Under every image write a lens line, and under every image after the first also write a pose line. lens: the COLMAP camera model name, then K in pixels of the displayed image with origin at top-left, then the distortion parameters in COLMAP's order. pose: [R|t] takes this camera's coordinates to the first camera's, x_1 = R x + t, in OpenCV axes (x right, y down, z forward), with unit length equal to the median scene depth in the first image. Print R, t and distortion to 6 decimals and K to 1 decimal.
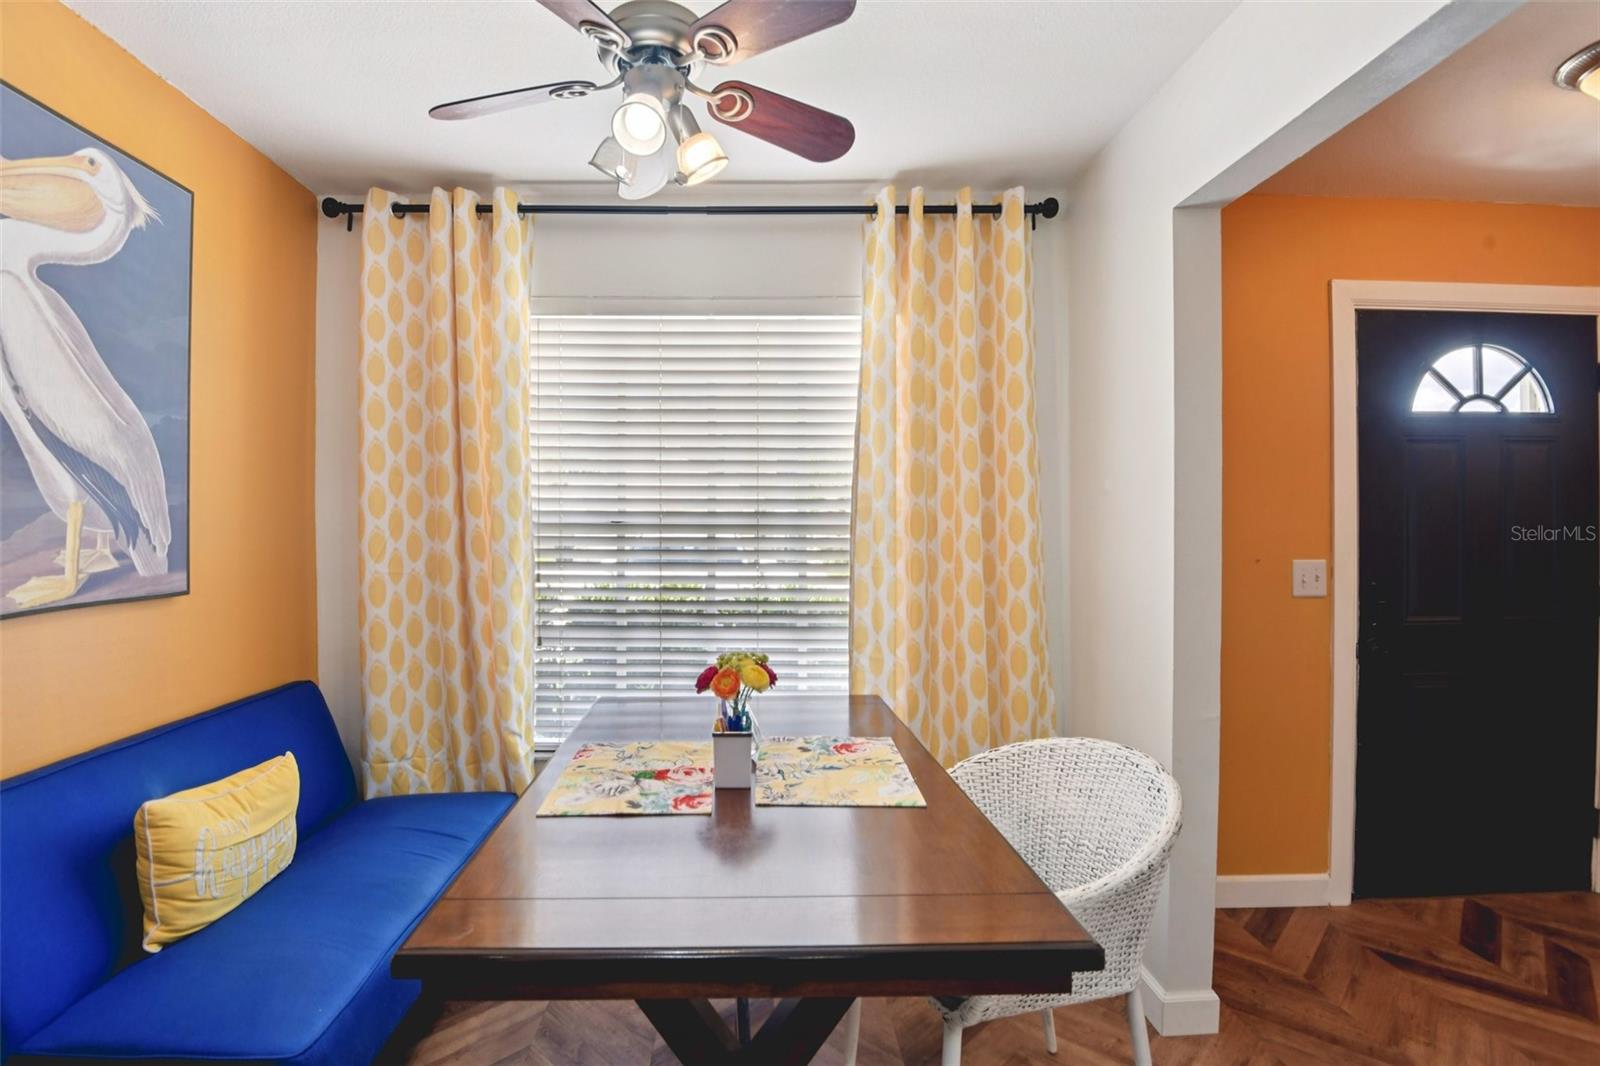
lens RADIAL K [[784.0, 0, 736.6], [0, 784.0, 525.9], [0, 0, 1]] dist [-0.028030, -0.007863]
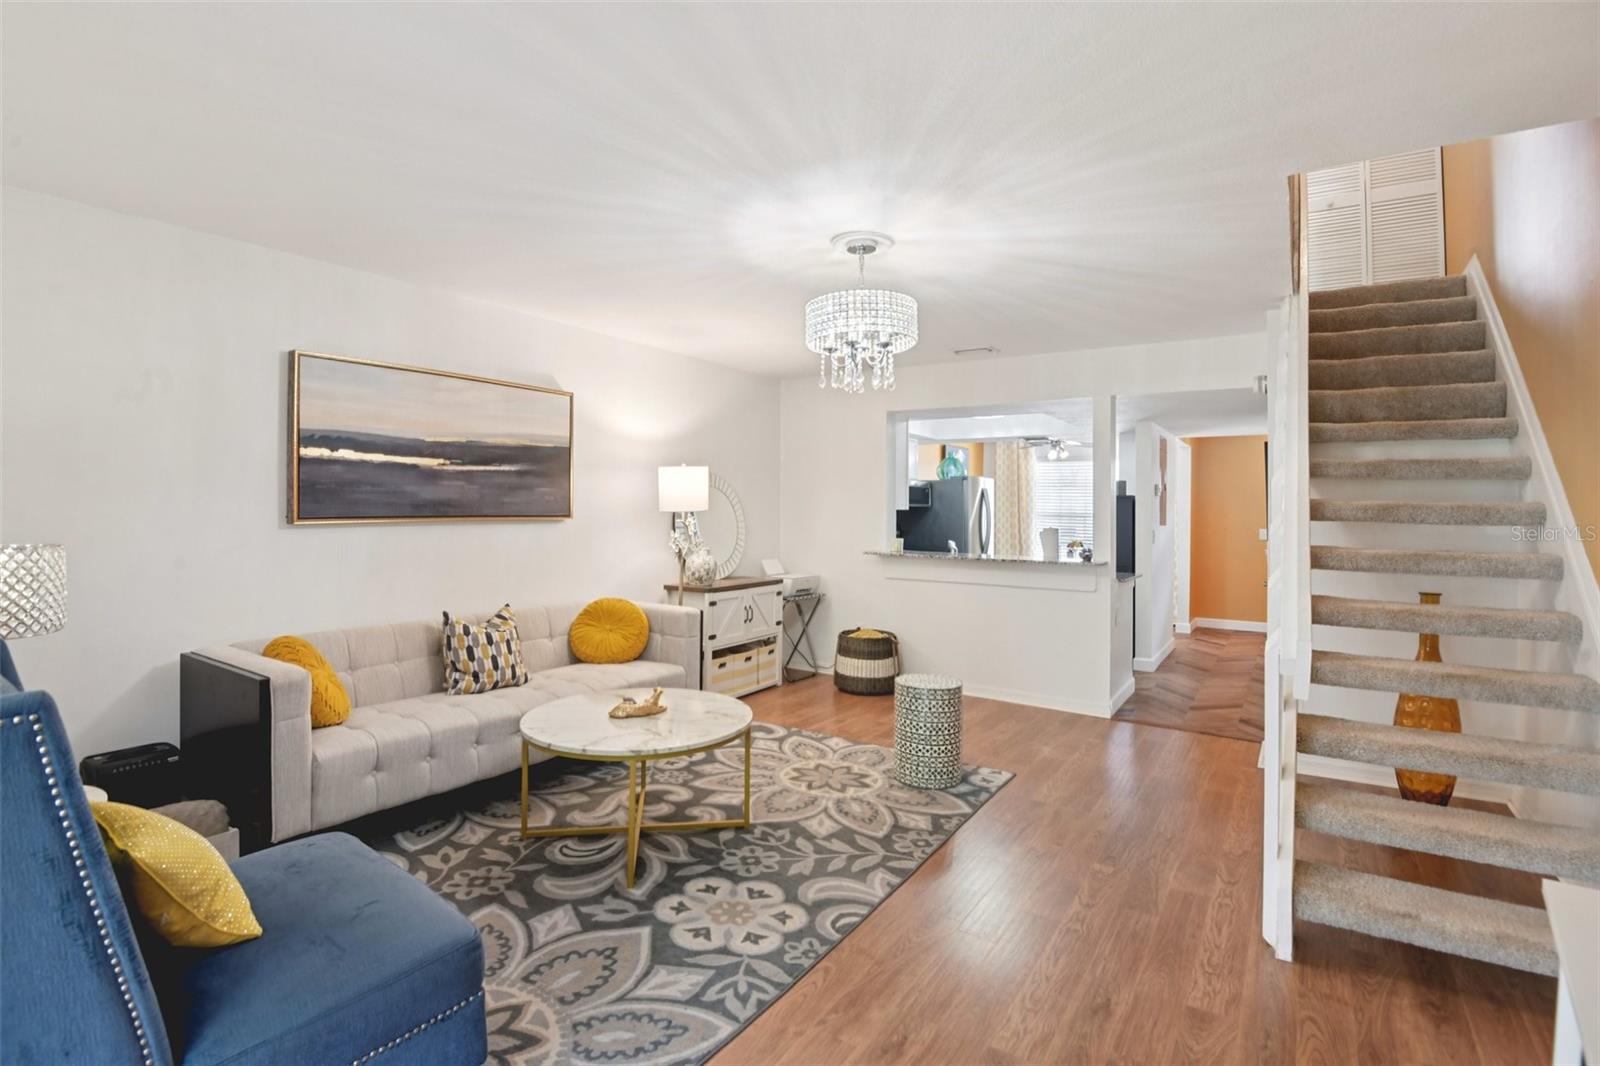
lens RADIAL K [[784.0, 0, 798.0], [0, 784.0, 522.0], [0, 0, 1]] dist [-0.028030, -0.007863]
pose [[0.834876, 0.012412, -0.550298, 0.960116], [-0.009194, 0.999921, 0.008605, 0.010668], [0.550361, -0.002125, 0.834924, -3.139882]]
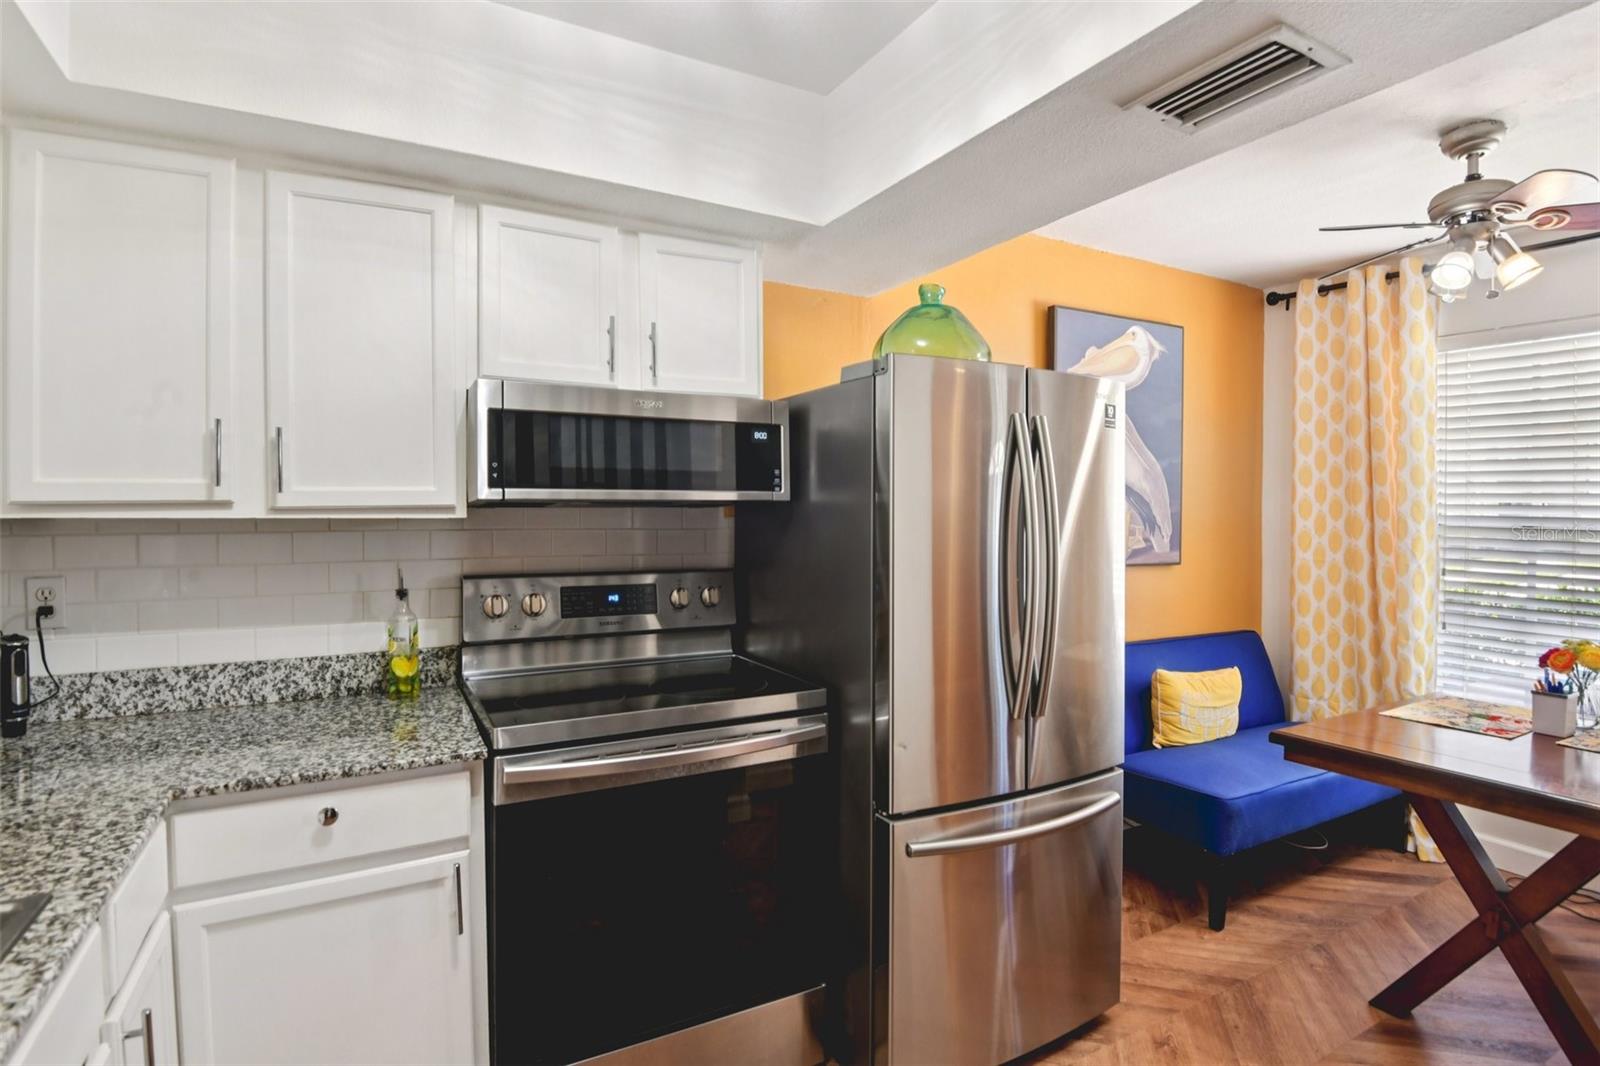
lens RADIAL K [[838.3, 0, 801.0], [0, 838.3, 510.0], [0, 0, 1]] dist [-0.026366, -0.004621]
pose [[0.505951, 0.008875, -0.862516, 0.352949], [-0.012849, 0.999914, 0.002751, -0.020305], [0.862466, 0.009691, 0.506022, -0.511583]]
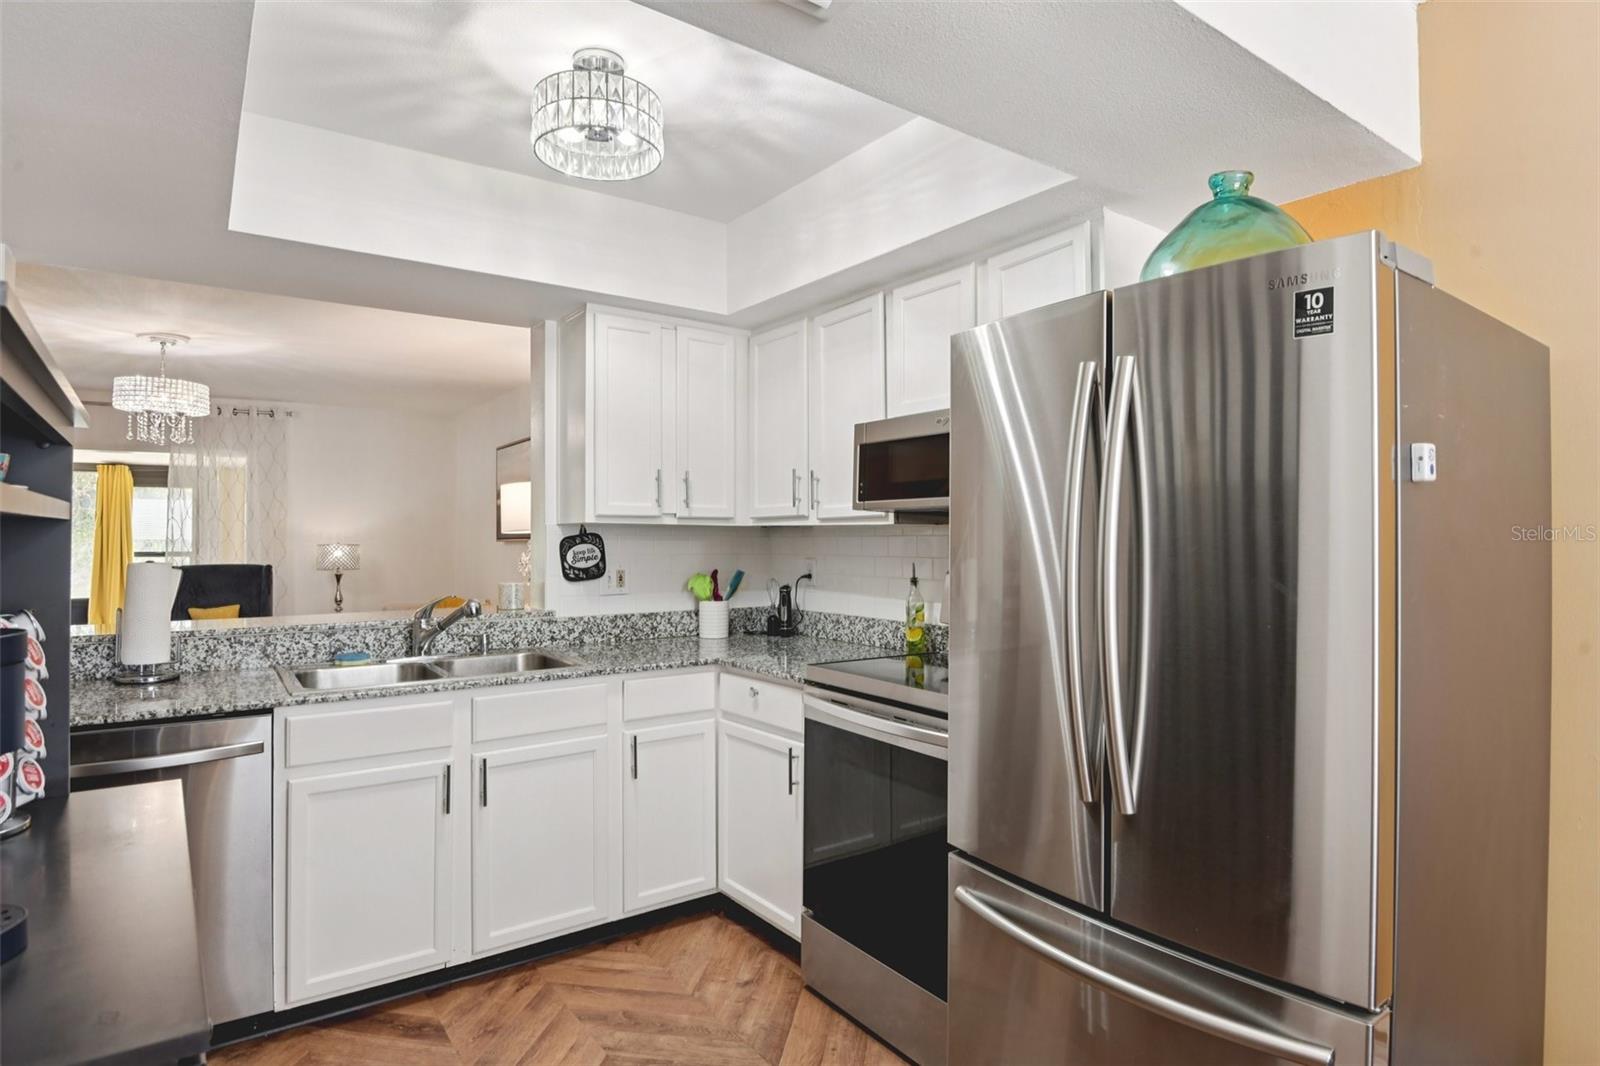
lens RADIAL K [[872.8, 0, 795.7], [0, 872.8, 527.8], [0, 0, 1]] dist [-0.008419, -0.001620]
pose [[-0.812124, -0.002986, -0.583478, 0.266123], [-0.003353, 0.999994, -0.000450, -0.001538], [0.583476, 0.001591, -0.812129, 0.424325]]
